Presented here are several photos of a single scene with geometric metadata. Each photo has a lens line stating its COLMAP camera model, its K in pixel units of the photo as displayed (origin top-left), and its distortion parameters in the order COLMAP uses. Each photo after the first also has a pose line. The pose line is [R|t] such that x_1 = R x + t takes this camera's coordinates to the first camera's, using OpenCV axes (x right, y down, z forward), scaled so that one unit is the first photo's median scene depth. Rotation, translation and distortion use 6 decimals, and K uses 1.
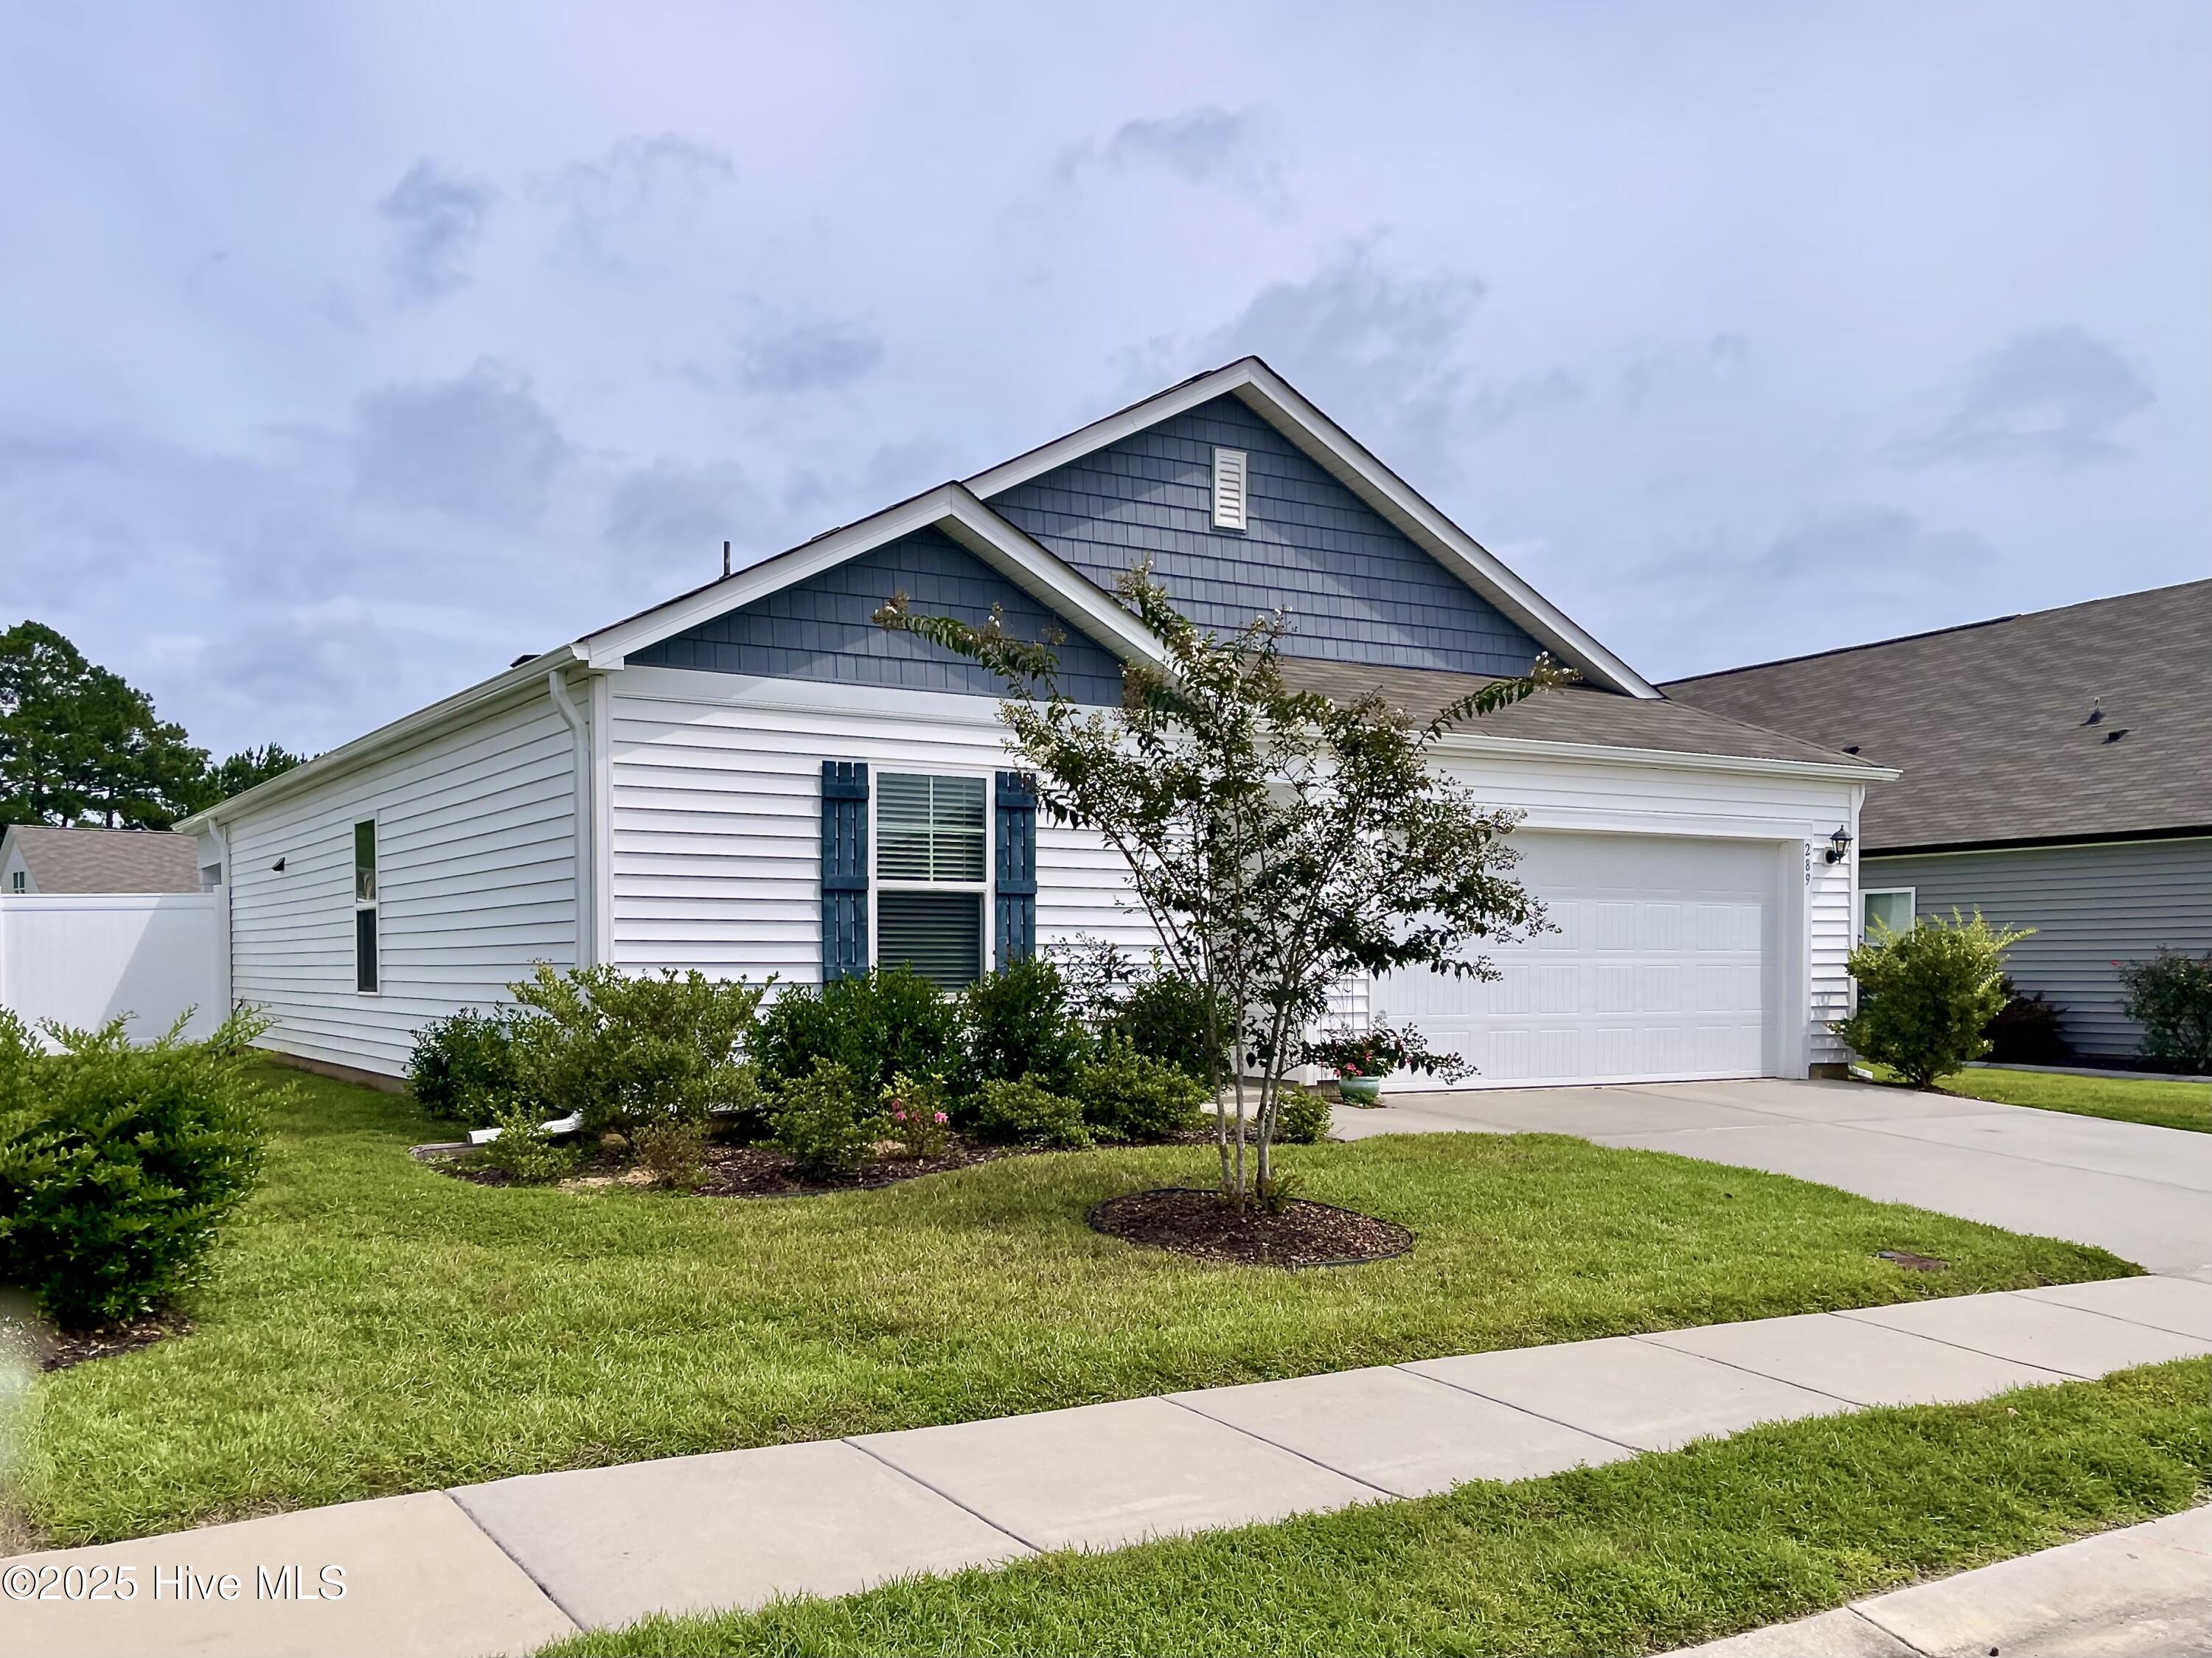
lens RADIAL K [[2148.8, 0, 1106.0], [0, 2148.8, 829.0], [0, 0, 1]] dist [-0.014292, -0.011066]
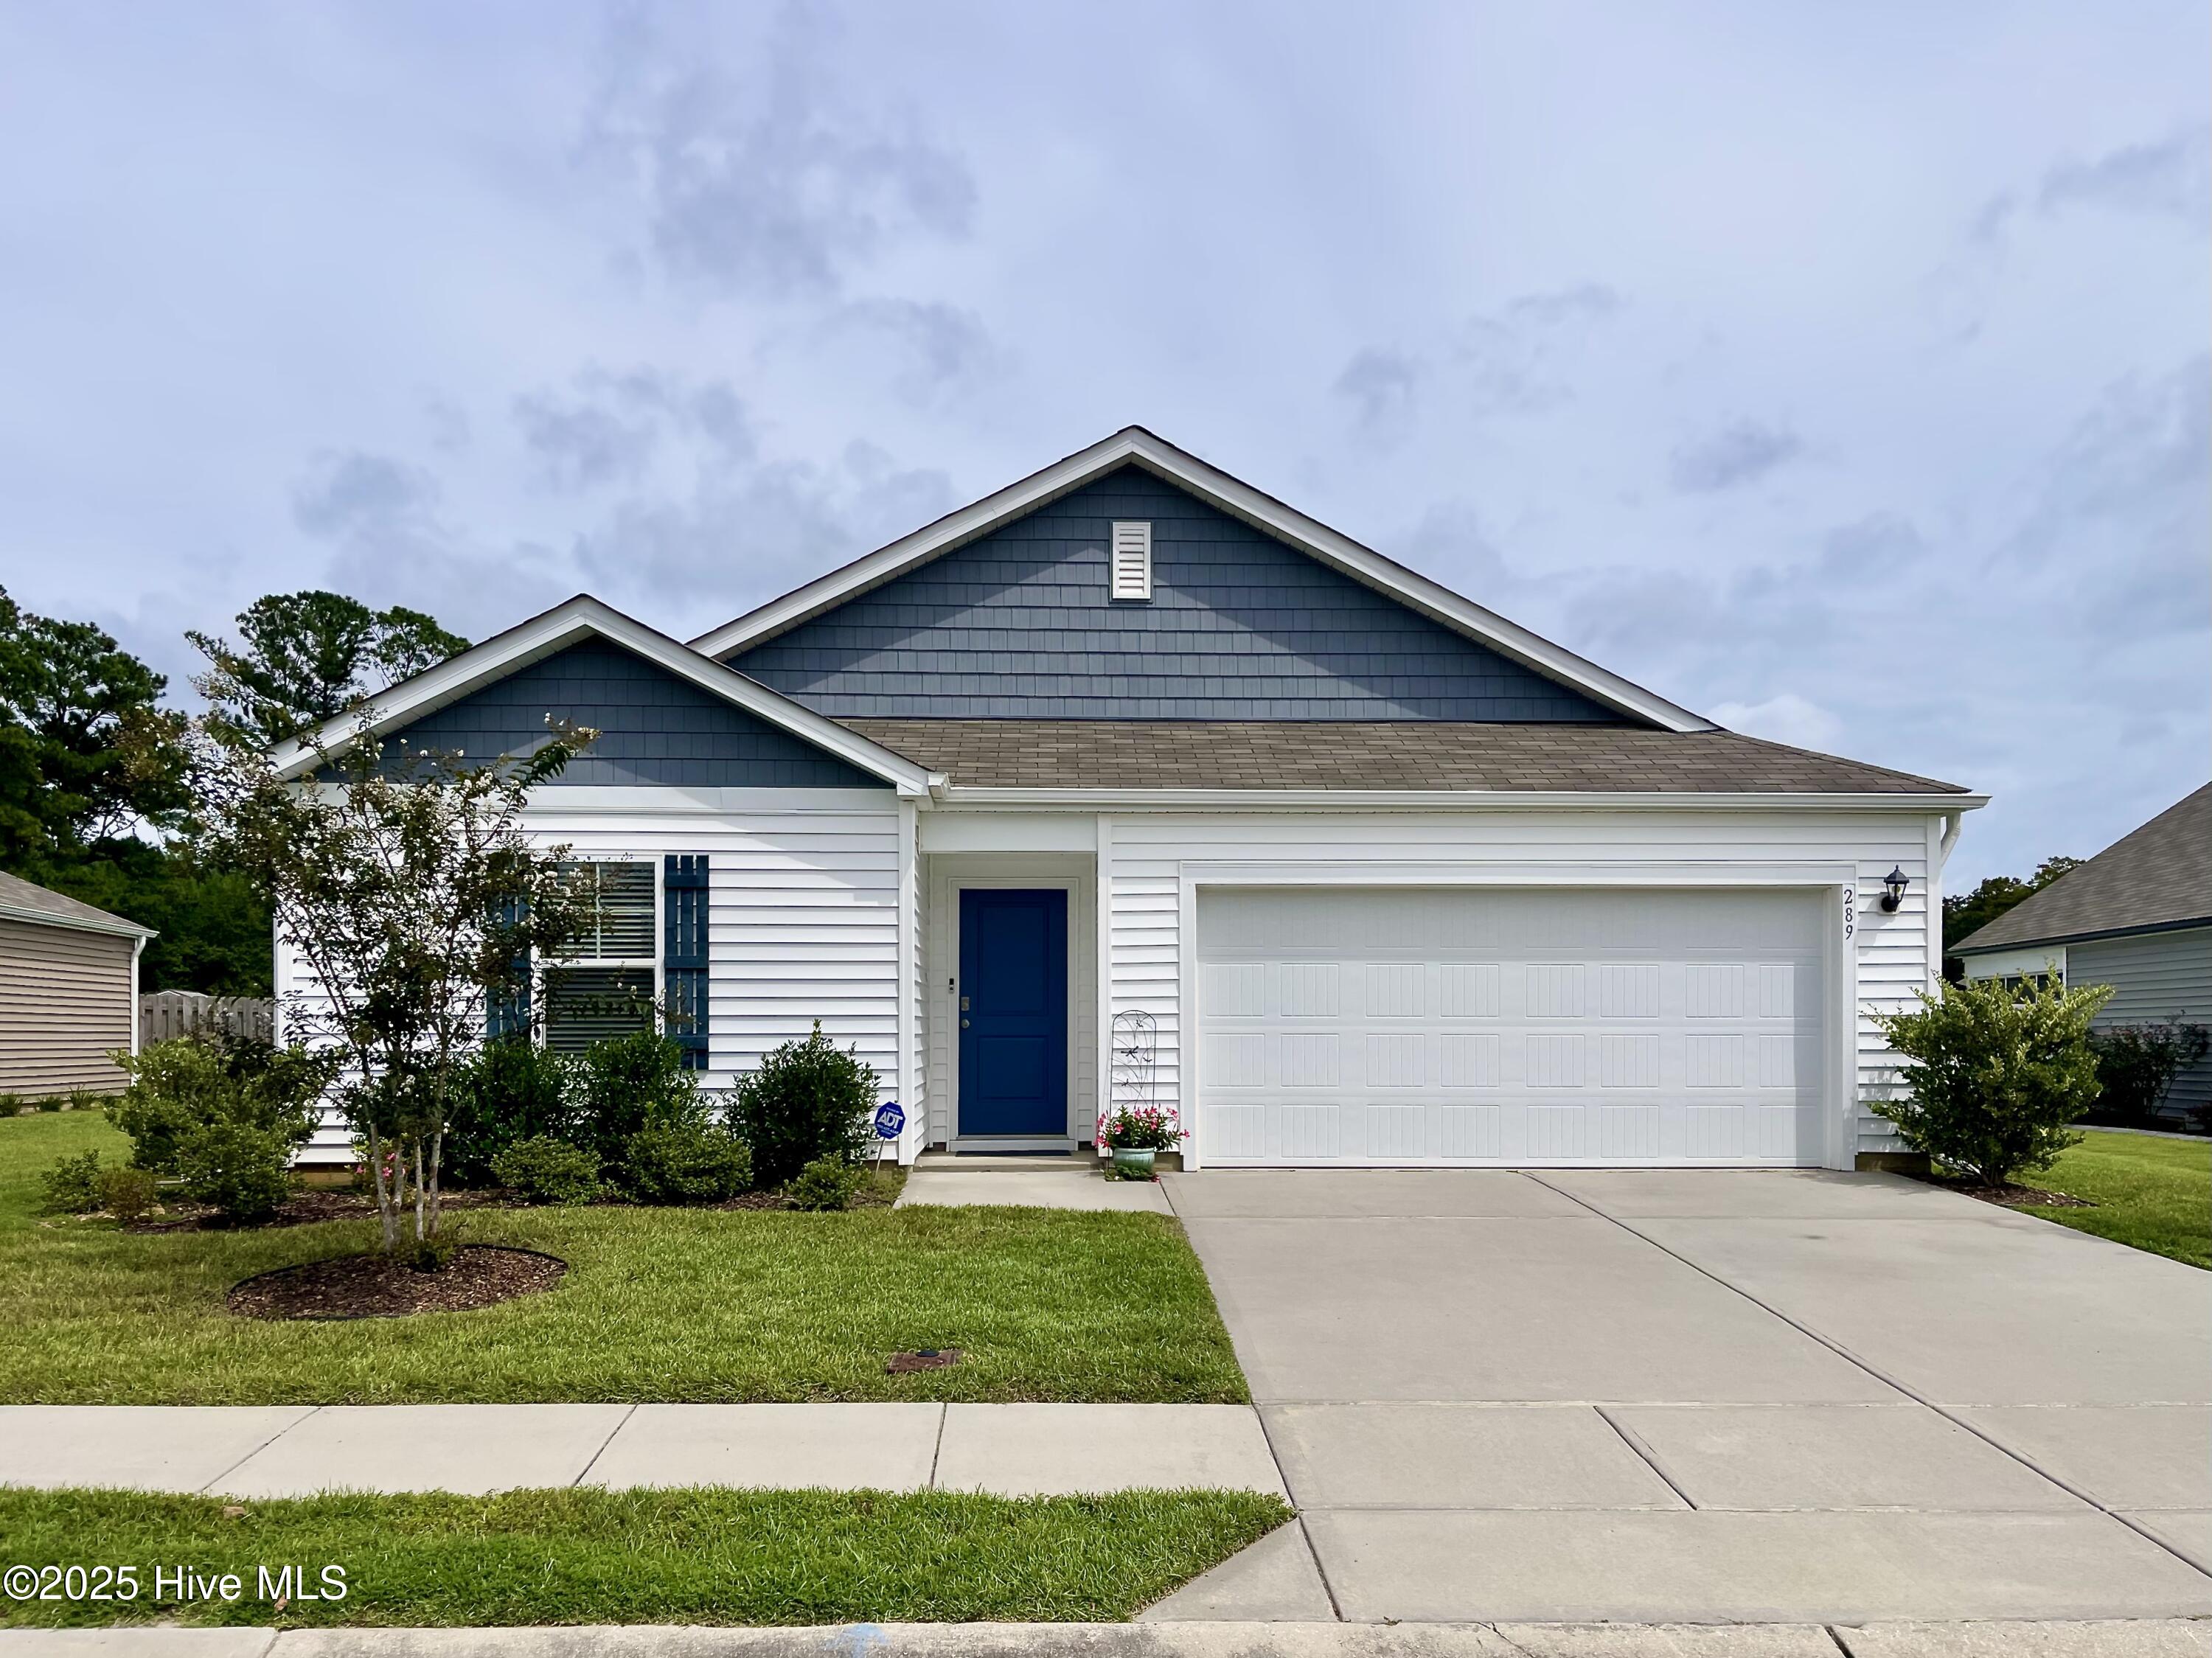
lens RADIAL K [[1911.1, 0, 1103.4], [0, 1911.1, 872.9], [0, 0, 1]] dist [0.032396, -0.006338]
pose [[0.858738, -0.044499, -0.510480, 0.497988], [0.033467, 0.998966, -0.030782, 0.014989], [0.511321, 0.009349, 0.859339, 0.226223]]
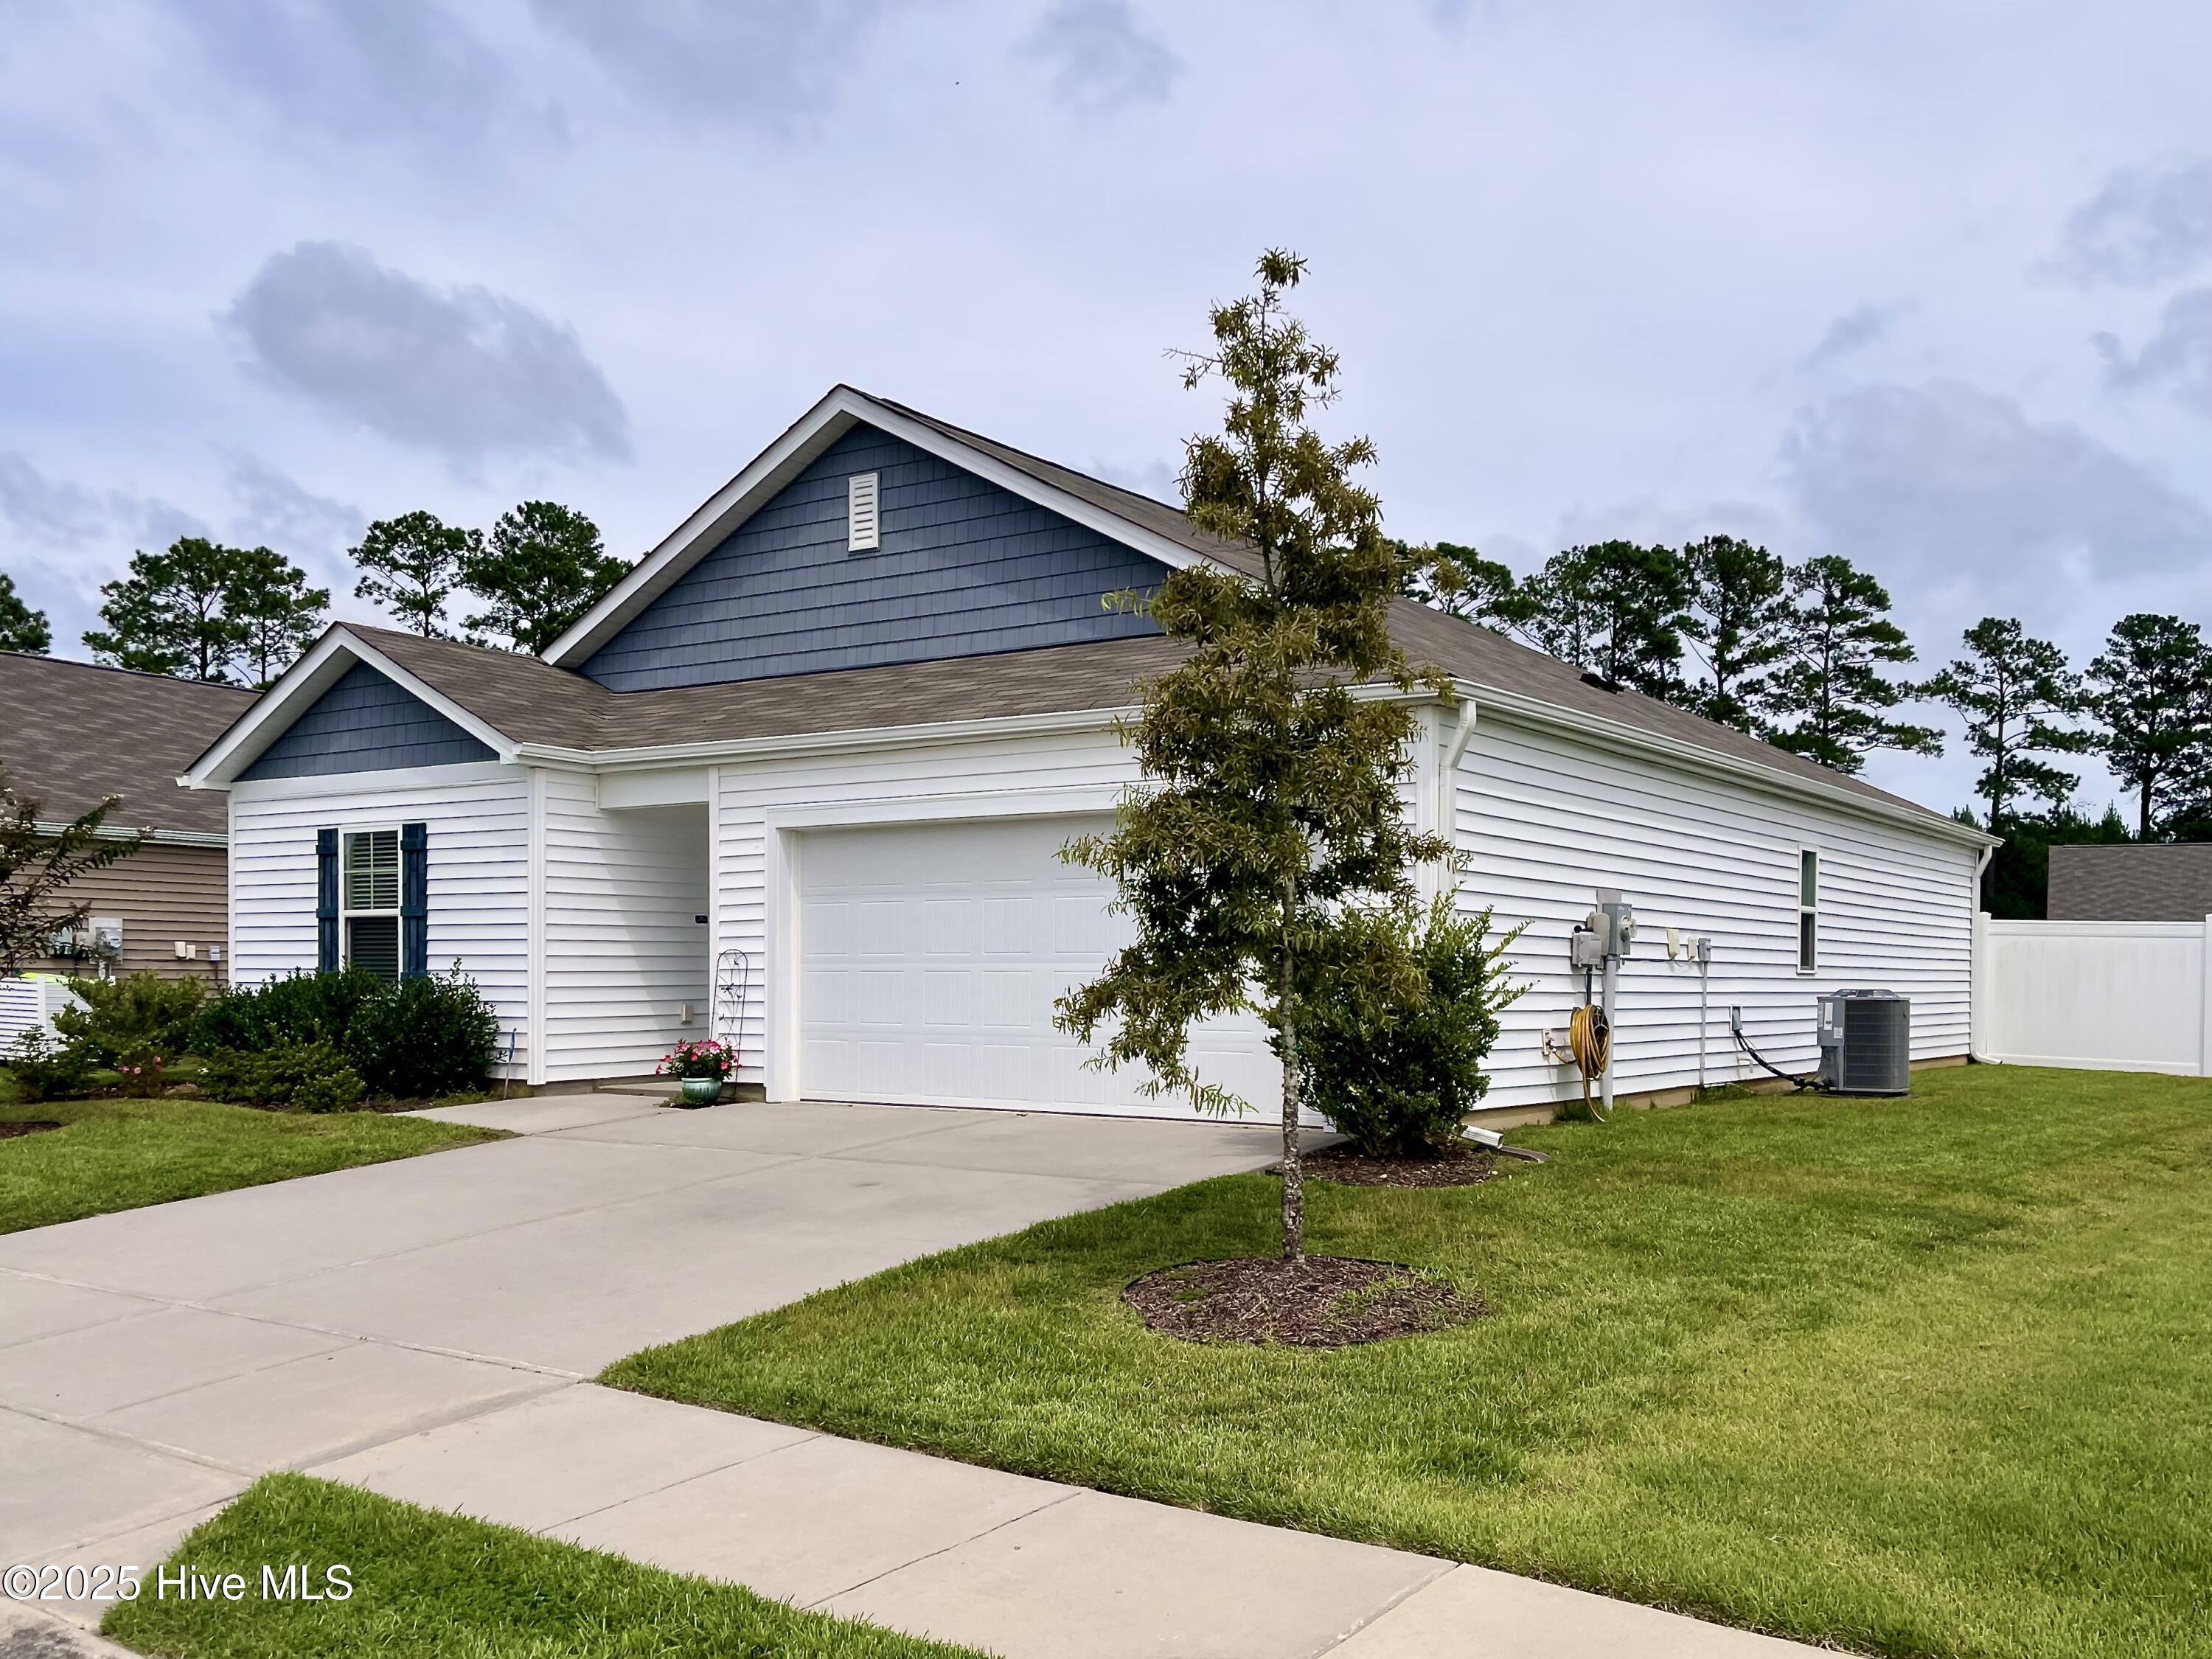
lens RADIAL K [[2020.1, 0, 1106.0], [0, 2020.1, 829.5], [0, 0, 1]] dist [-0.049629, -0.000994]
pose [[0.384004, -0.061702, -0.921268, 0.992307], [0.058478, 0.997387, -0.042426, 0.042825], [0.921478, -0.037582, 0.386608, 0.727734]]
